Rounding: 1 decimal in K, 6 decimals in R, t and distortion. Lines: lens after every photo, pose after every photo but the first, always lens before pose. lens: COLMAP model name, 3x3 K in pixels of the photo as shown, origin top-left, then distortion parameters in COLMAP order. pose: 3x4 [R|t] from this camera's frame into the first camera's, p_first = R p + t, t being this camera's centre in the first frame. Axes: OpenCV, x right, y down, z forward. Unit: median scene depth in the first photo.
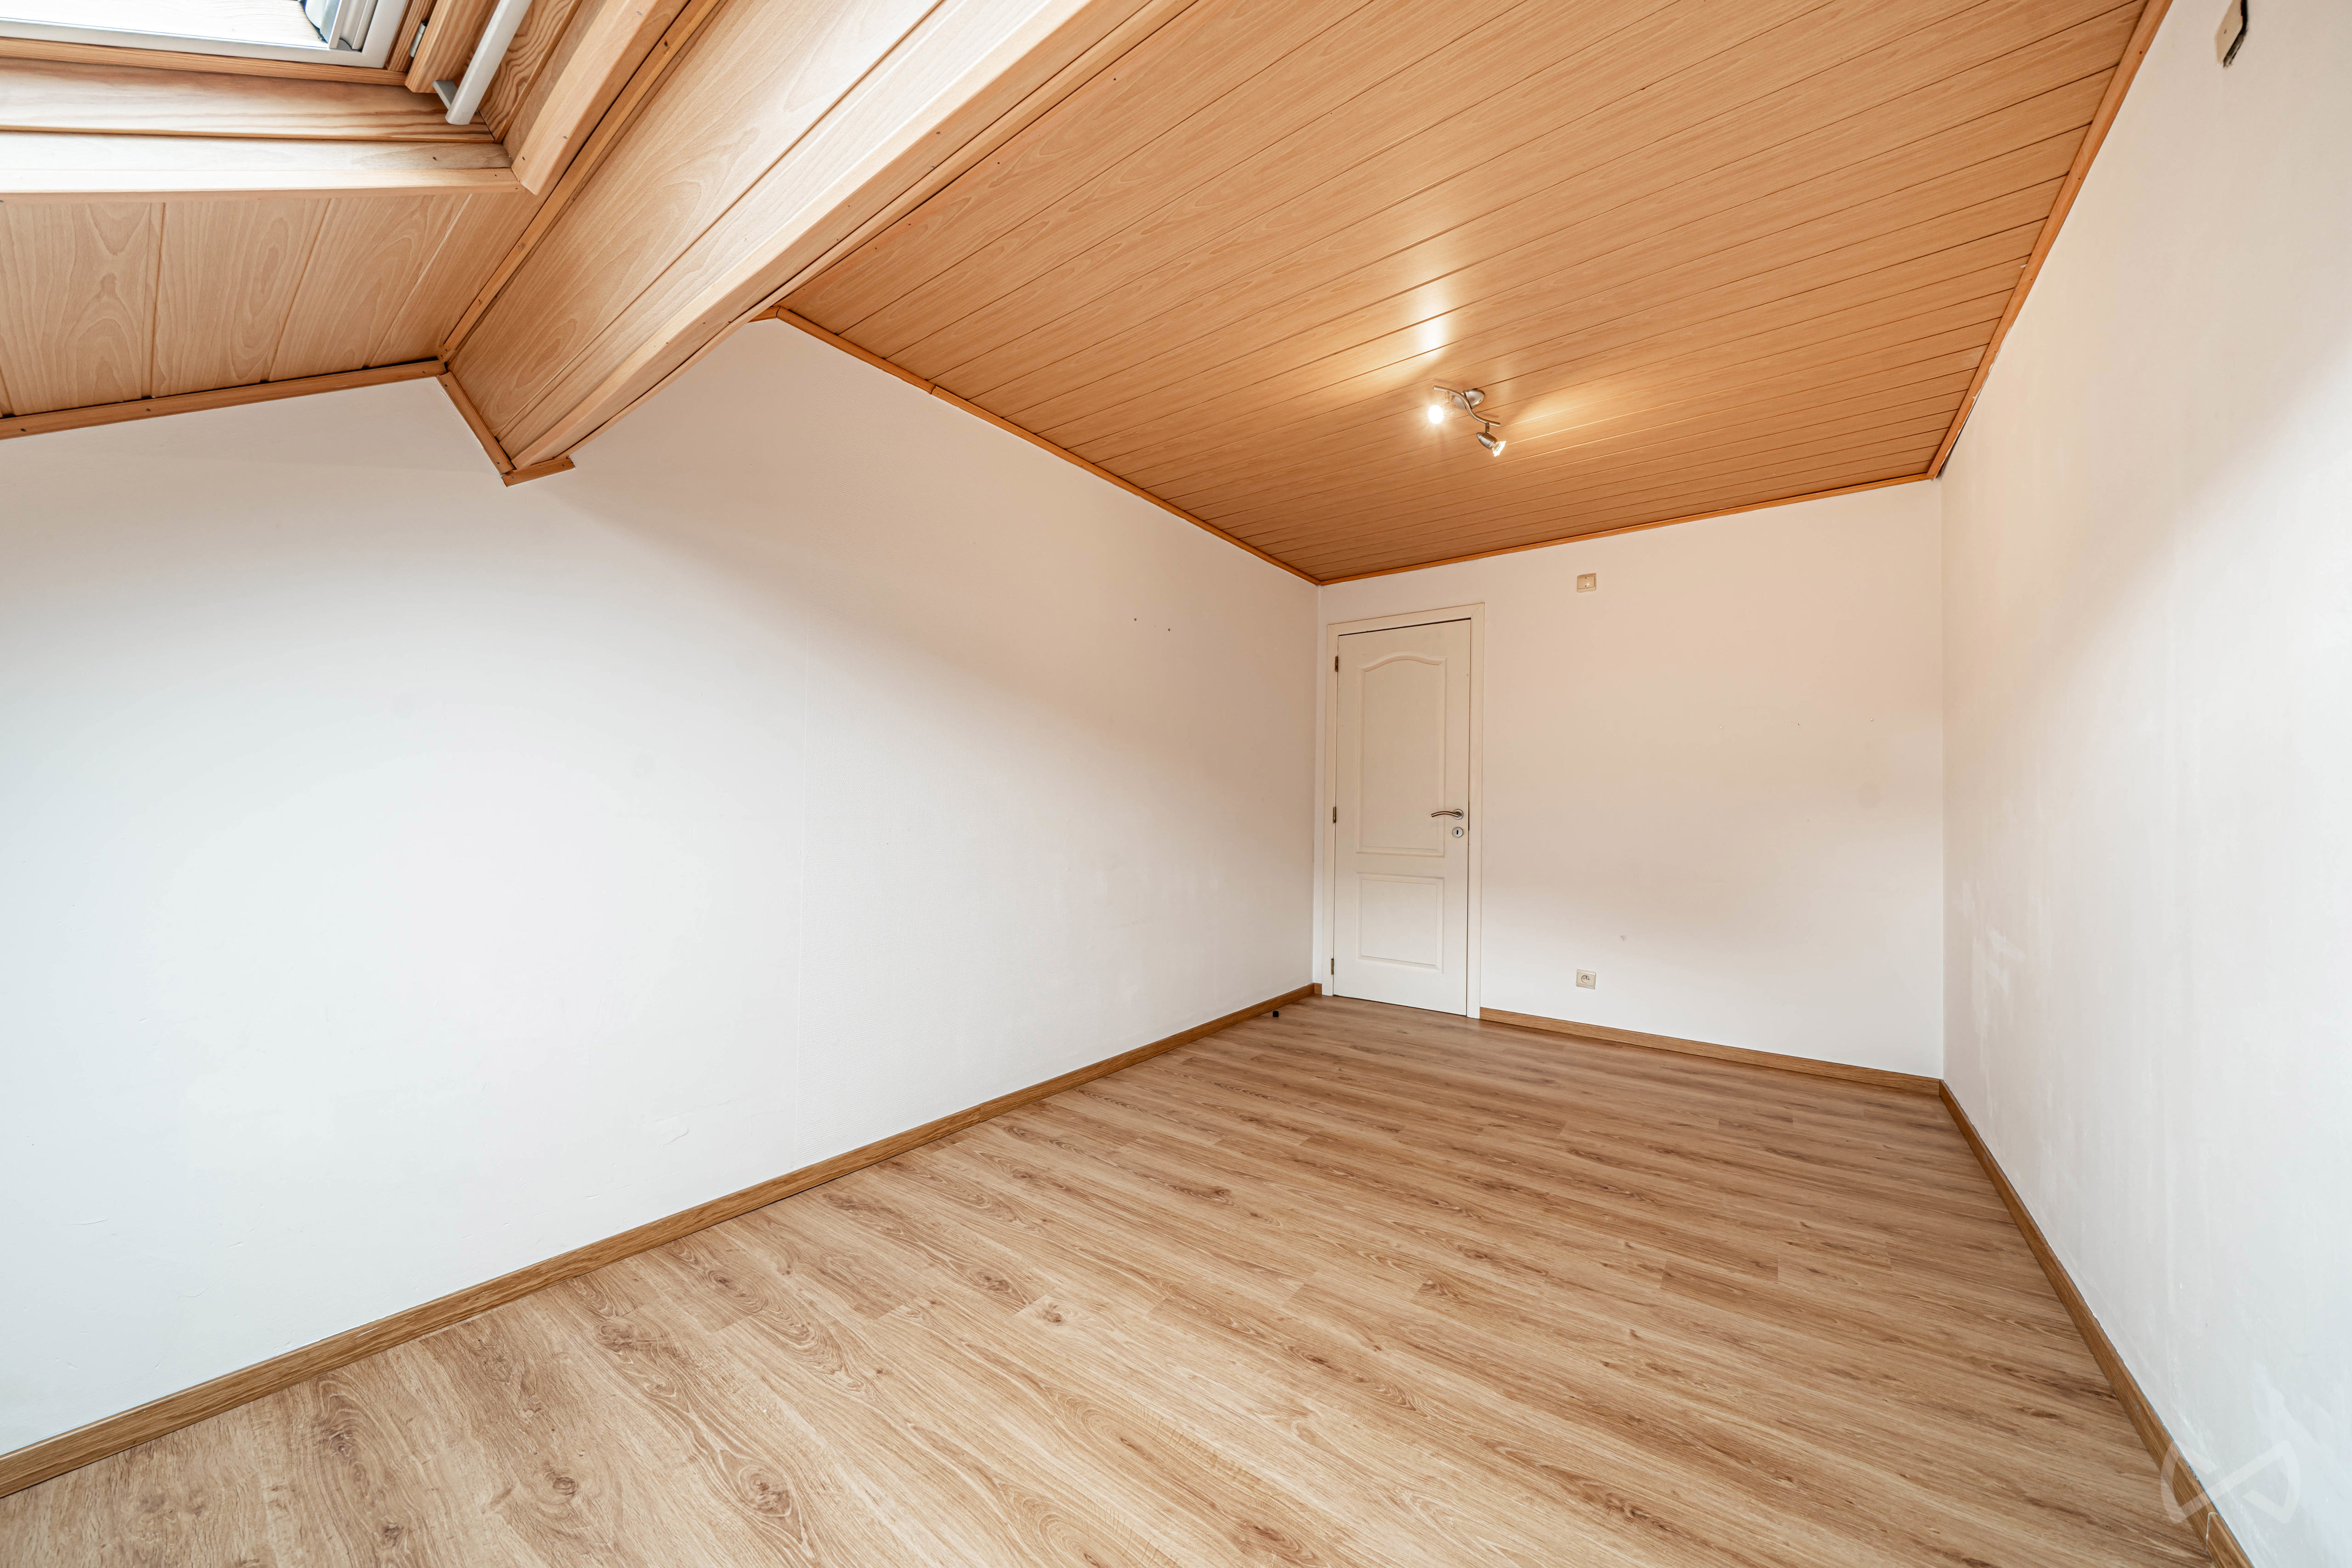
lens RADIAL K [[793.7, 0, 1177.0], [0, 793.7, 806.7], [0, 0, 1]] dist [-0.000338, -0.001550]
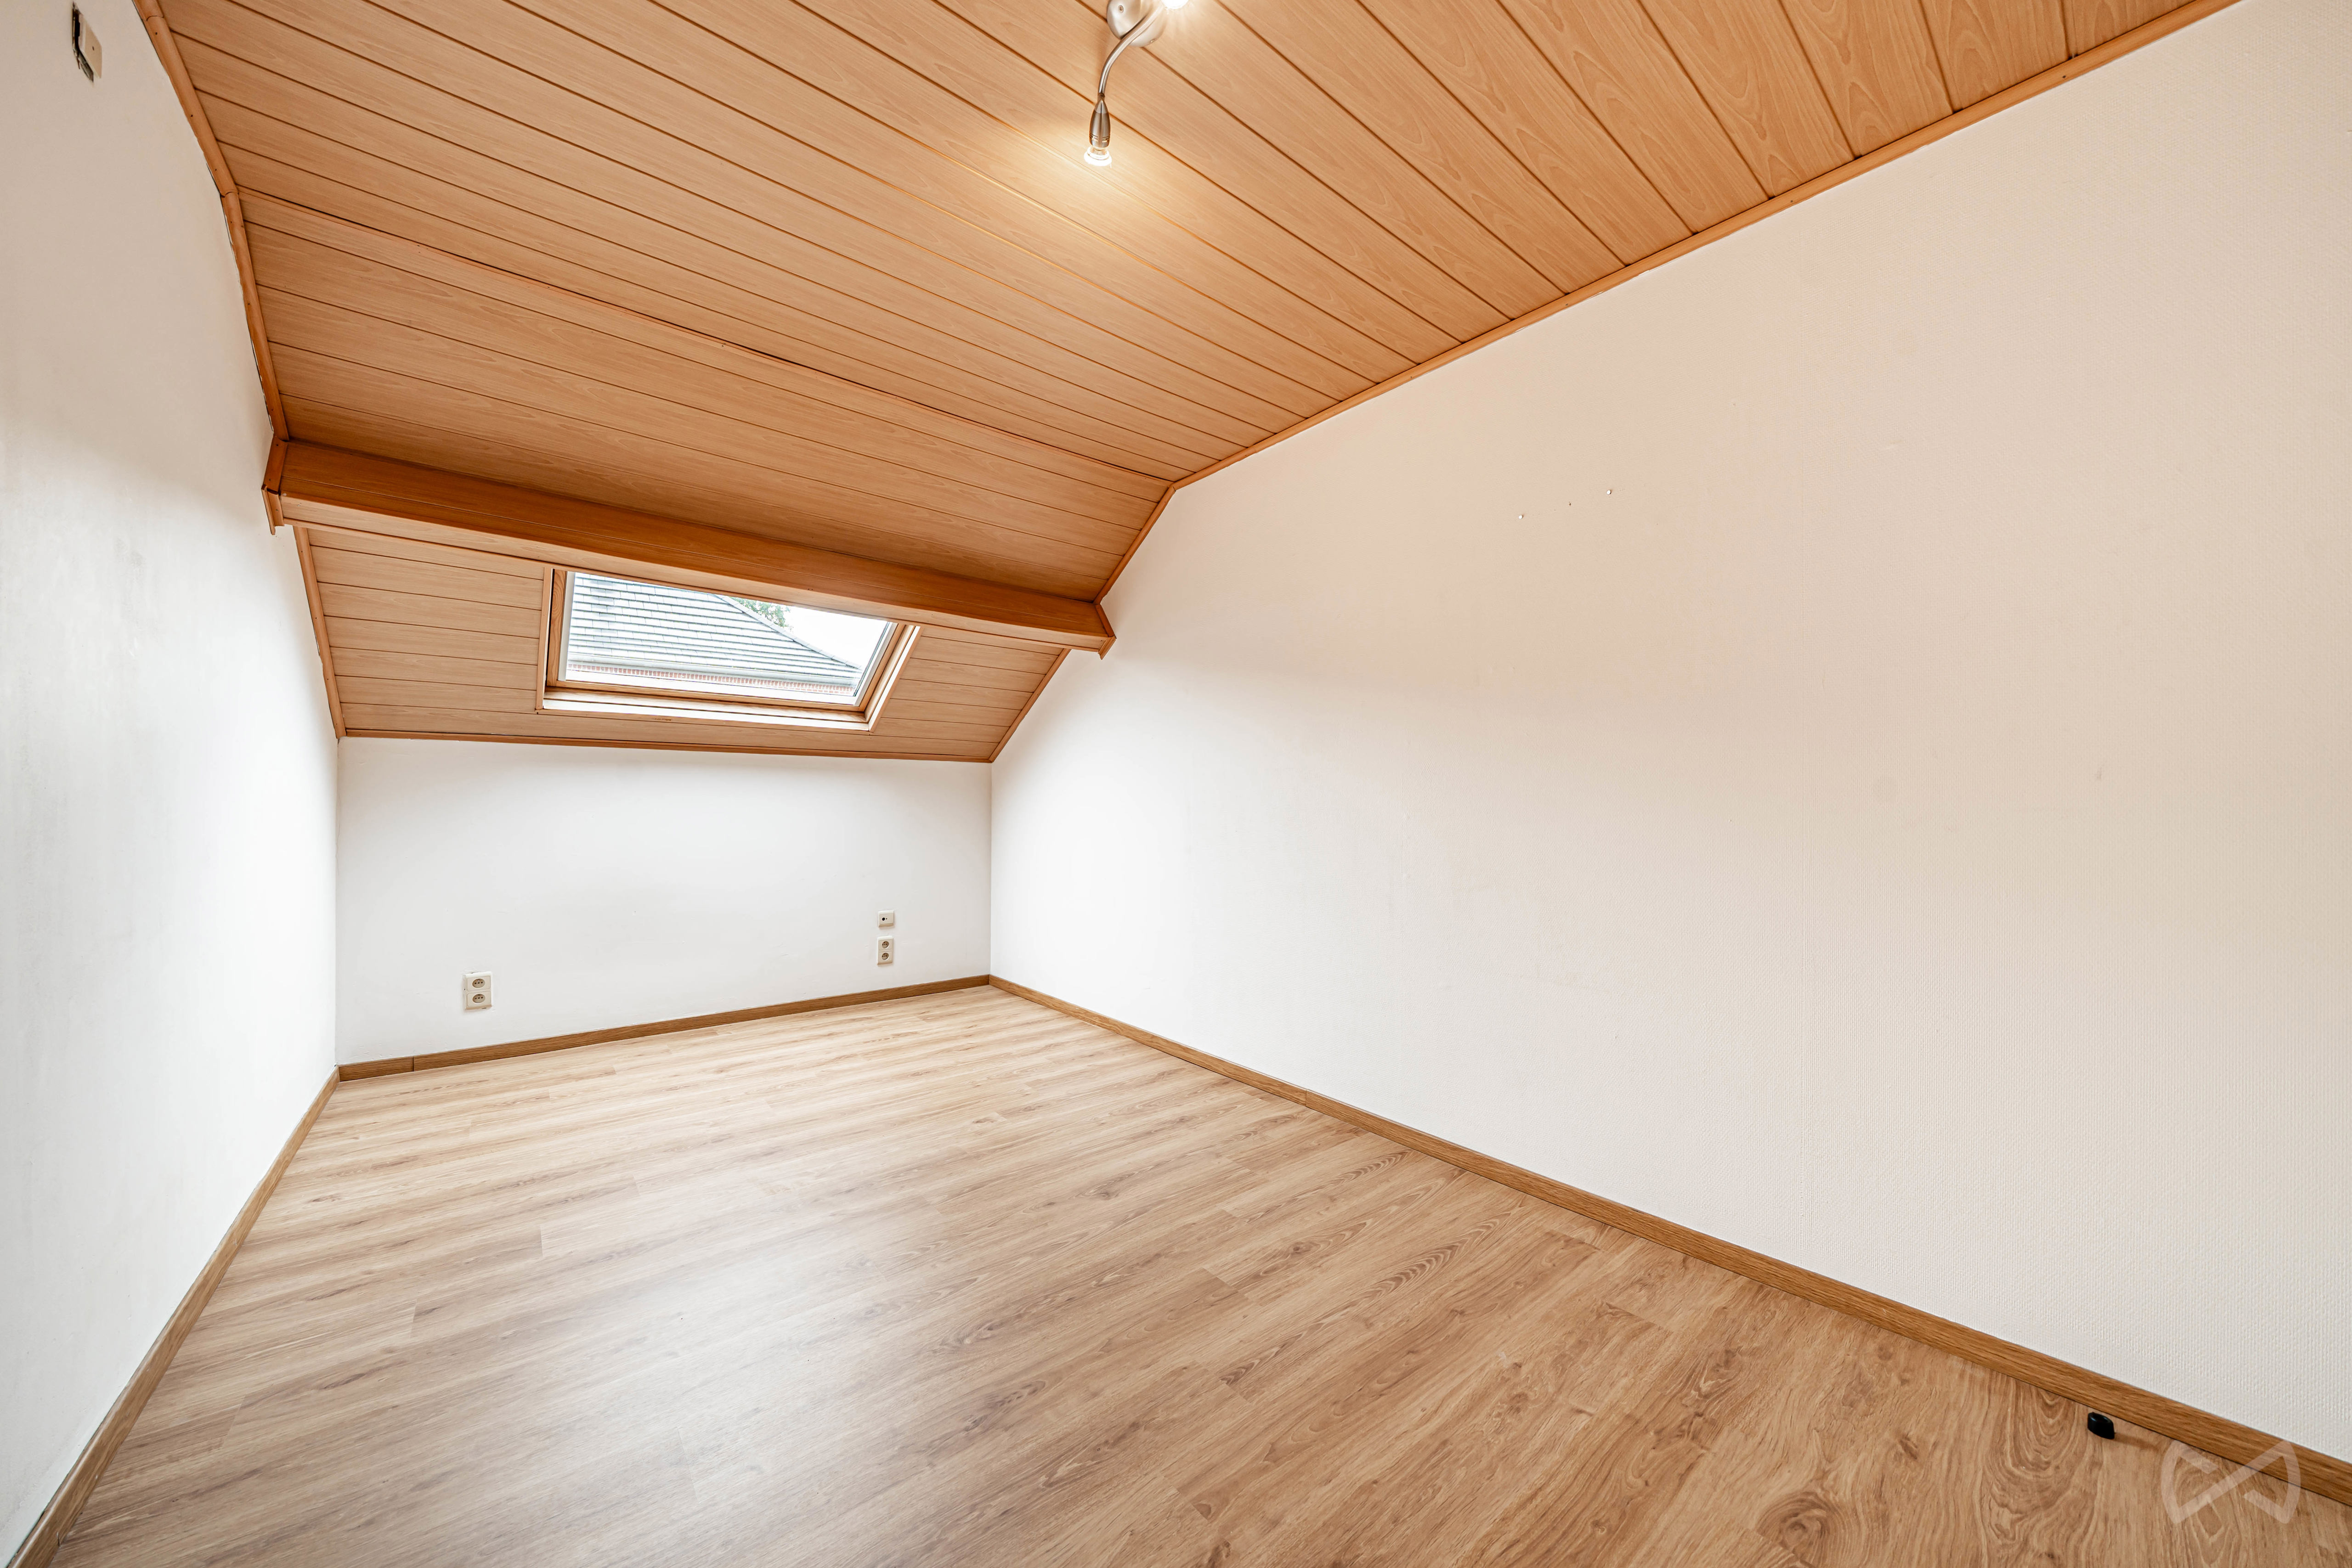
lens RADIAL K [[814.2, 0, 1176.1], [0, 814.2, 808.5], [0, 0, 1]] dist [-0.001184, -0.000154]
pose [[-0.237923, -0.006737, -0.971261, 0.884138], [-0.002008, 0.999977, -0.006444, 0.017142], [0.971282, 0.000417, -0.237931, 1.162878]]
